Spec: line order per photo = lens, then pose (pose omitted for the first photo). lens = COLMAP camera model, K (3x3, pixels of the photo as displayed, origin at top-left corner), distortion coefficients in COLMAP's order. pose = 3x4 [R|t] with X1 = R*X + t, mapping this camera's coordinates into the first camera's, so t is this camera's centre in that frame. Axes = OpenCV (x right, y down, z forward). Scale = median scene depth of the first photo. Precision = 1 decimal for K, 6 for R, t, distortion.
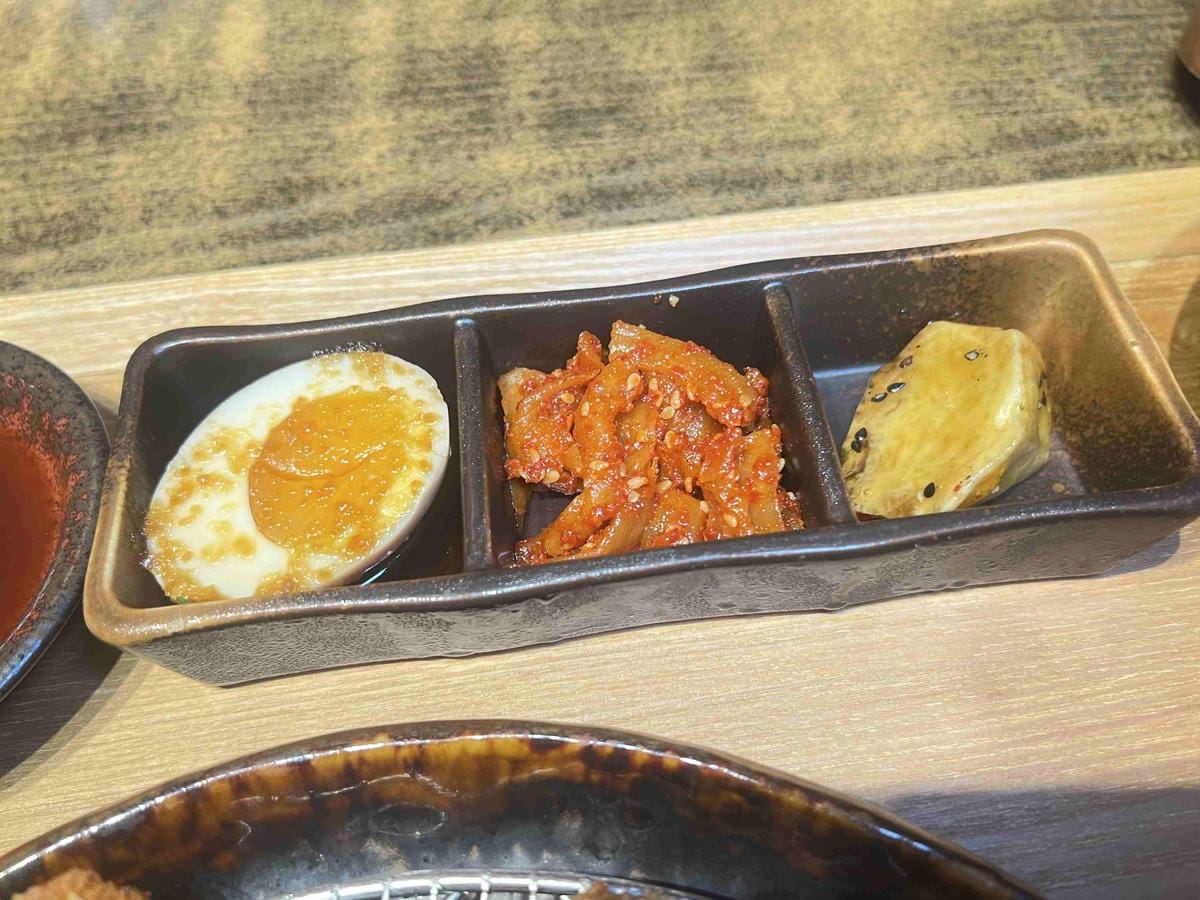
lens RADIAL K [[977.4, 0, 588.2], [0, 977.4, 482.7], [0, 0, 1]] dist [-0.010133, -0.001236]
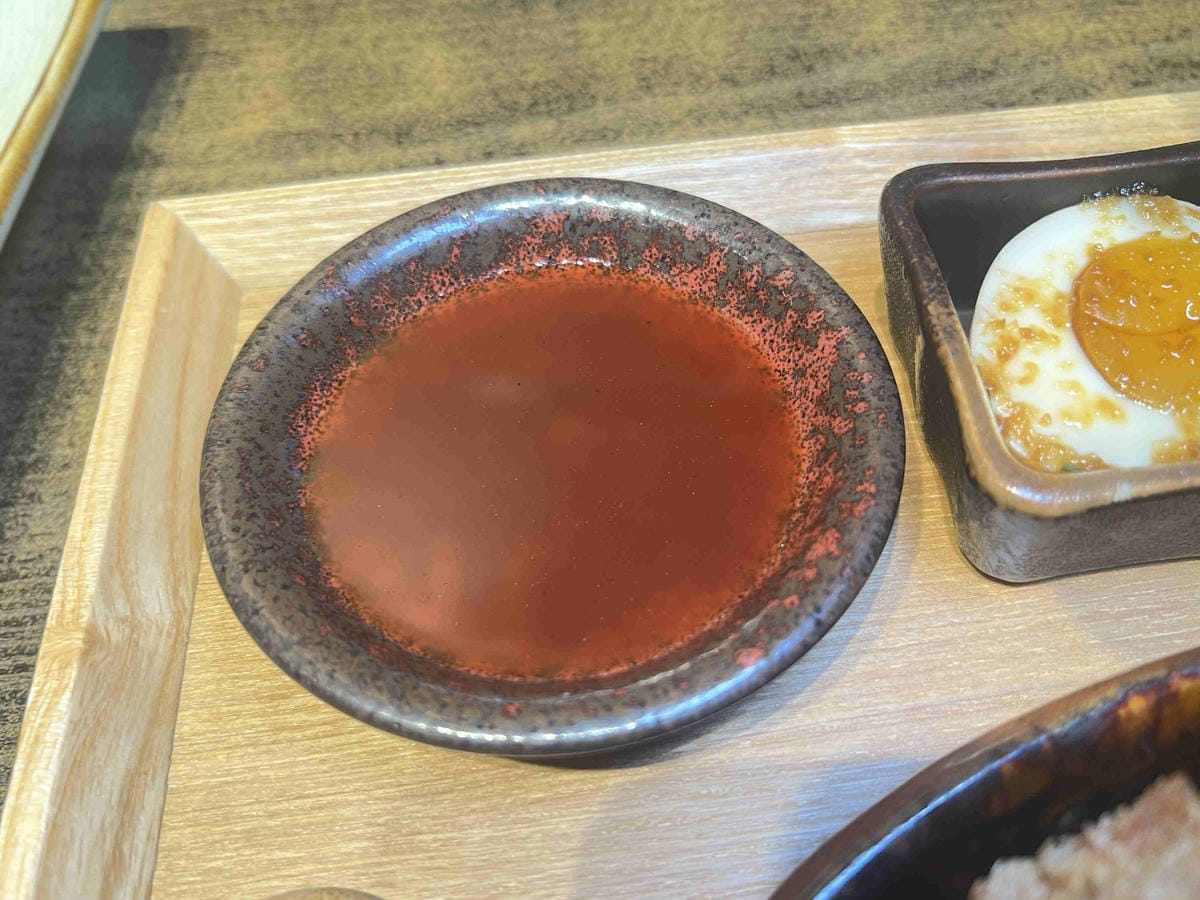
lens RADIAL K [[991.0, 0, 602.1], [0, 991.0, 473.8], [0, 0, 1]] dist [-0.022064, 0.000553]
pose [[0.999881, 0.009305, -0.012299, -0.483429], [-0.009130, 0.999857, 0.014250, 0.070069], [0.012430, -0.014136, 0.999823, 0.094846]]
